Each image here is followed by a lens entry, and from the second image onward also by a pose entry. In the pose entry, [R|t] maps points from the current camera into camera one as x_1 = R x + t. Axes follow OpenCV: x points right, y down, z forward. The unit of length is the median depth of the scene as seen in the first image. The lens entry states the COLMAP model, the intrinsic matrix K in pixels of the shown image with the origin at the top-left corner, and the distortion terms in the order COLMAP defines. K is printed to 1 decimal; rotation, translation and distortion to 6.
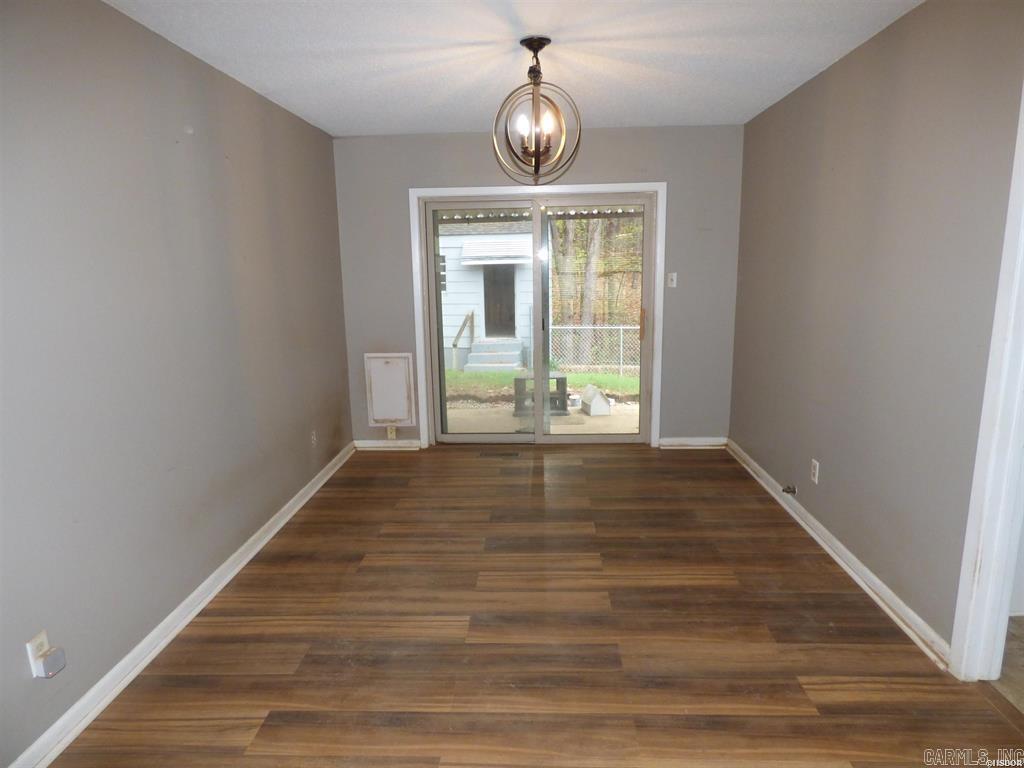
lens RADIAL K [[621.2, 0, 507.9], [0, 621.2, 385.4], [0, 0, 1]] dist [-0.012031, 0.000745]
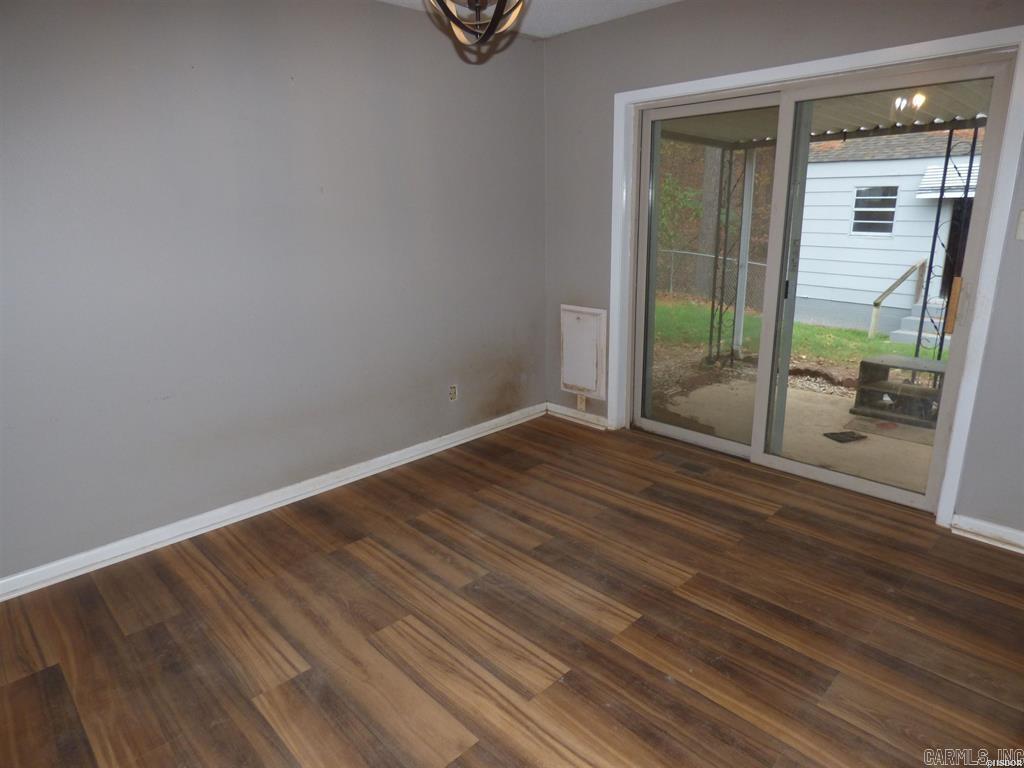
lens RADIAL K [[621.2, 0, 512.7], [0, 621.2, 374.8], [0, 0, 1]] dist [-0.012031, 0.000745]
pose [[0.725858, 0.178463, -0.664290, 0.364368], [-0.123282, 0.983871, 0.129611, -0.071040], [0.676706, -0.012184, 0.736152, 0.402468]]
